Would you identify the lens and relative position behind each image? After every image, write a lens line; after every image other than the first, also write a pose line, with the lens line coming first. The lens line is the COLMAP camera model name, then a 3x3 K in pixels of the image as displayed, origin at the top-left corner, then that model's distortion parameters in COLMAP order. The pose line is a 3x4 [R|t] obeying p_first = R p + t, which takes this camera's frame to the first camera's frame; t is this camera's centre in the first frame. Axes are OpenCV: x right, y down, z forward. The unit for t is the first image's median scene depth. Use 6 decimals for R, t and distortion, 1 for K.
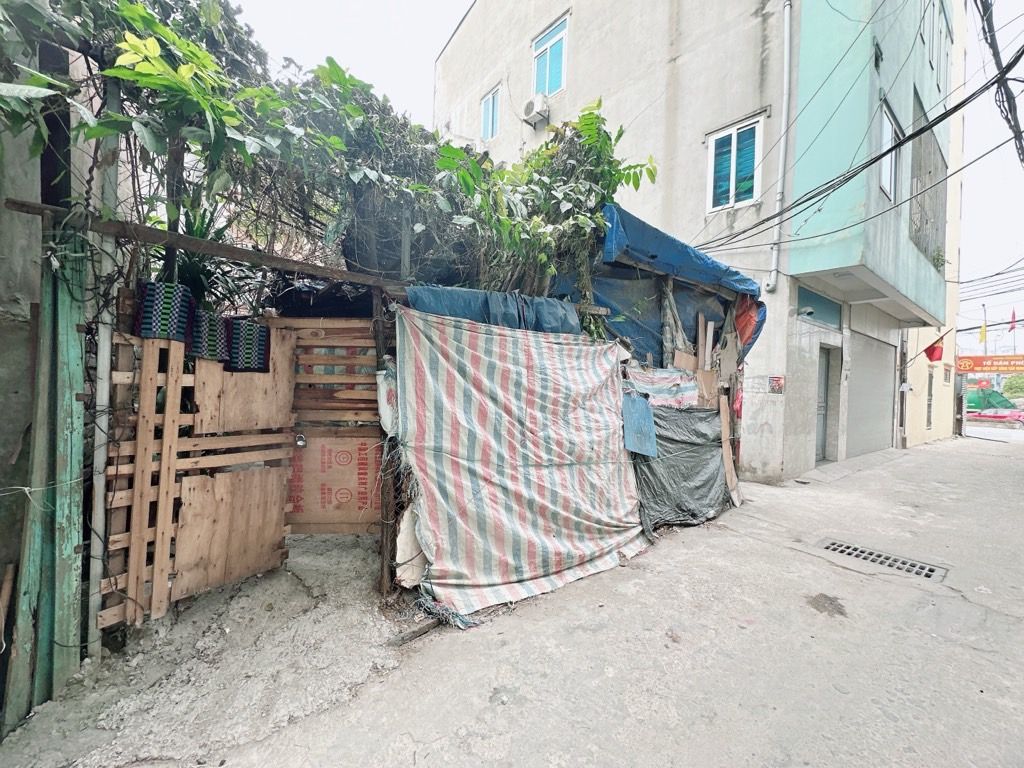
lens RADIAL K [[407.4, 0, 512.0], [0, 407.4, 384.0], [0, 0, 1]] dist [-0.004942, 0.000932]
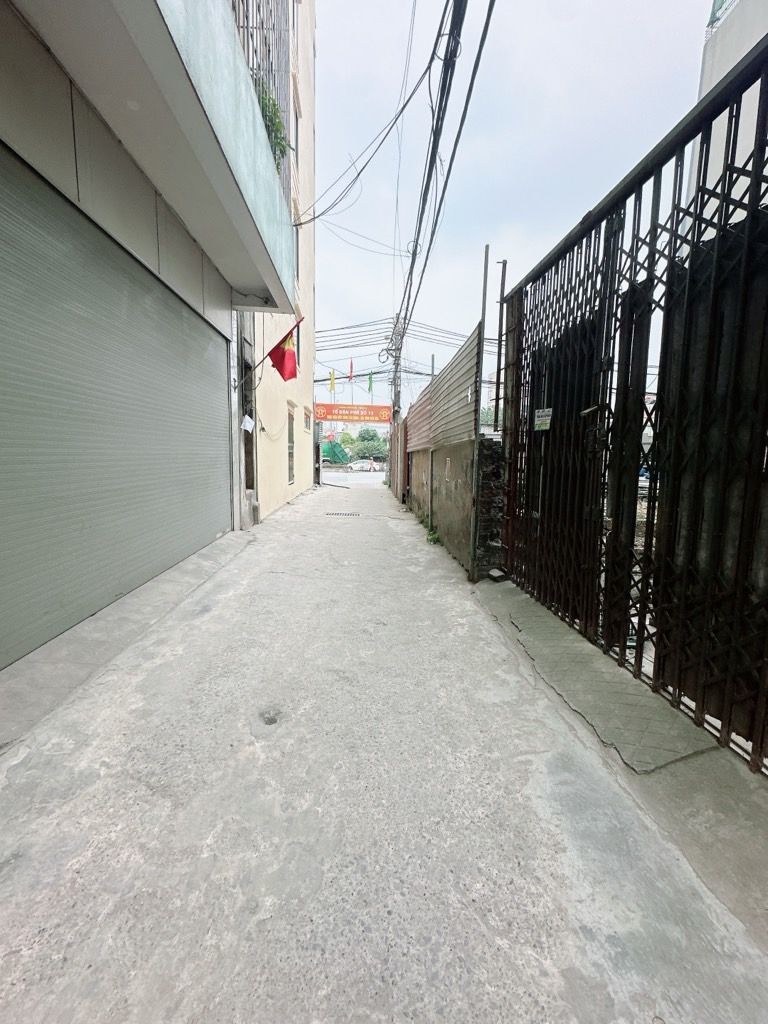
lens RADIAL K [[407.4, 0, 384.1], [0, 407.4, 510.6], [0, 0, 1]] dist [-0.004942, 0.000932]
pose [[0.547296, -0.135161, 0.825953, 1.656503], [-0.008146, 0.985967, 0.166743, 0.098451], [-0.836900, -0.097986, 0.538514, 1.479083]]
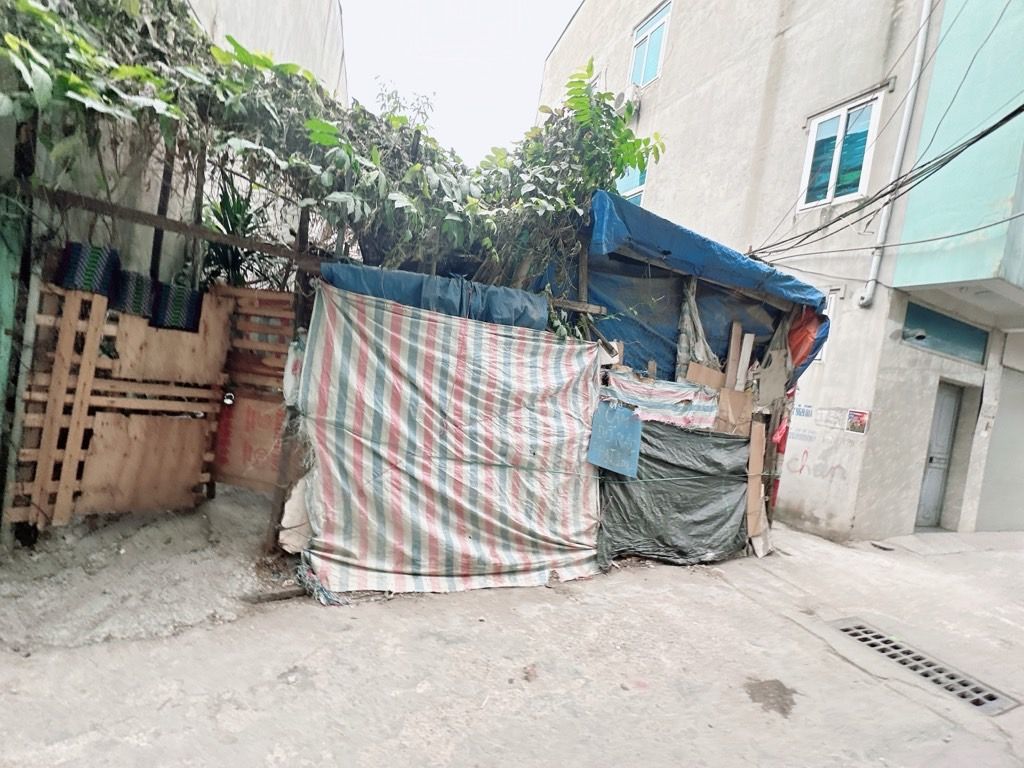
lens RADIAL K [[407.4, 0, 512.0], [0, 407.4, 384.0], [0, 0, 1]] dist [-0.004942, 0.000932]
pose [[0.962581, 0.116189, -0.244824, 0.355053], [-0.116938, 0.993072, 0.011525, -0.002271], [0.244467, 0.017536, 0.969499, 0.092148]]
